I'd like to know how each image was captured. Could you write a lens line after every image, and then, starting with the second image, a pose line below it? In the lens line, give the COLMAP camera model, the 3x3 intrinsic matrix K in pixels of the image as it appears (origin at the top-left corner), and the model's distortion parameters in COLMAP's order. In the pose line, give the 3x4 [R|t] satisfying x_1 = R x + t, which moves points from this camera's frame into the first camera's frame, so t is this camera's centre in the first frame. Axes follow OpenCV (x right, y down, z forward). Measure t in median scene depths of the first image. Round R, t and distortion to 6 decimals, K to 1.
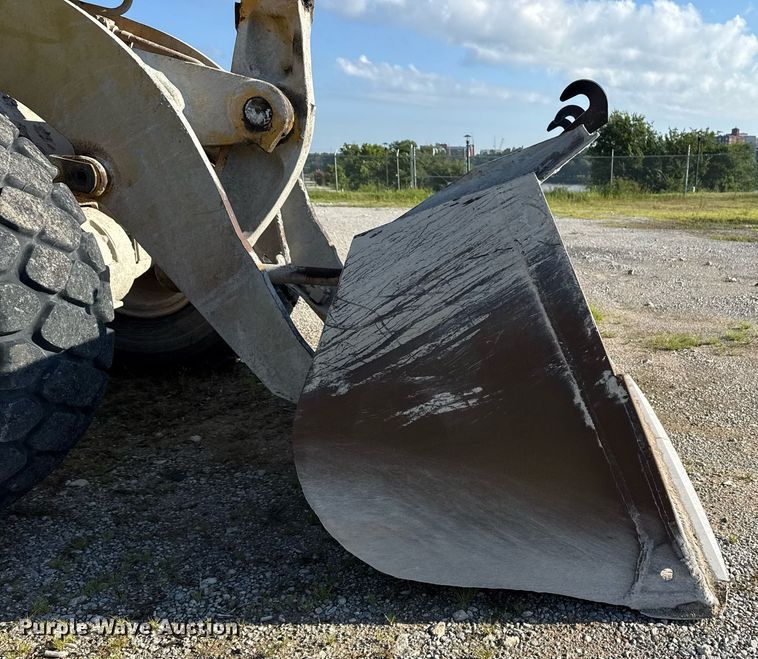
lens RADIAL K [[733.0, 0, 496.5], [0, 733.0, 377.8], [0, 0, 1]] dist [0.025292, 0.000000]
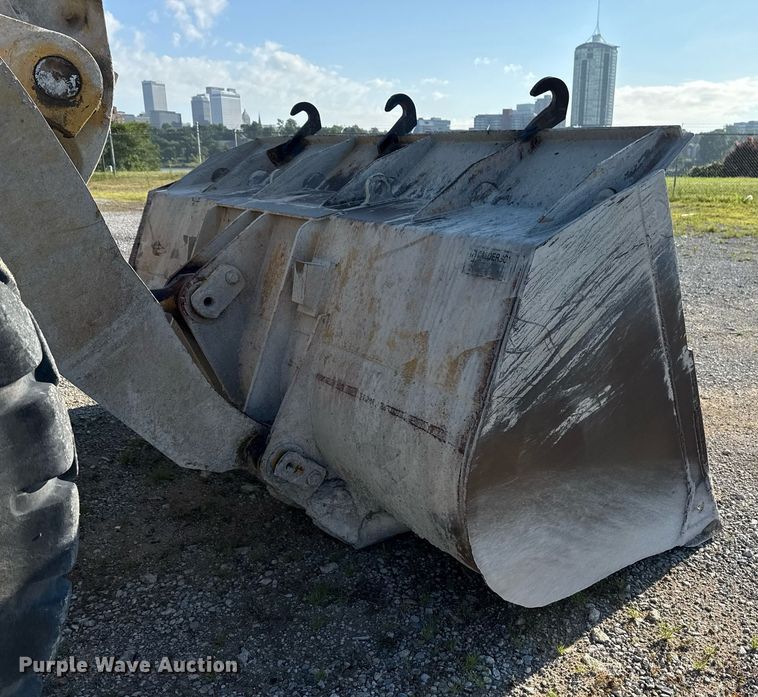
lens RADIAL K [[687.5, 0, 456.1], [0, 687.5, 361.4], [0, 0, 1]] dist [0.029764, 0.000000]
pose [[0.741998, -0.191096, 0.642590, -0.744299], [0.178466, 0.980230, 0.085431, -0.131253], [-0.646211, 0.051290, 0.761433, 0.401866]]
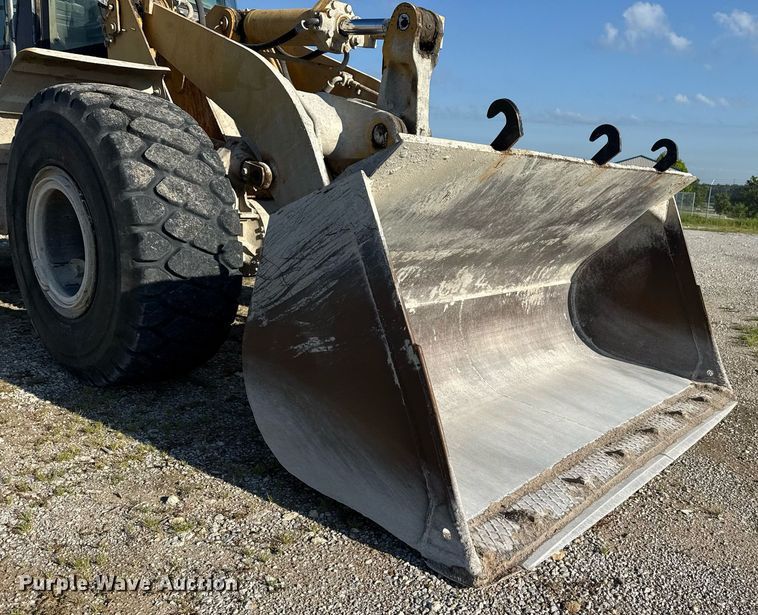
lens RADIAL K [[651.4, 0, 455.5], [0, 651.4, 348.5], [0, 0, 1]] dist [0.017929, 0.002222]
pose [[0.817586, 0.171959, -0.549529, 0.748496], [-0.198358, 0.980061, 0.011566, -0.021745], [0.540562, 0.099547, 0.835394, 0.159992]]
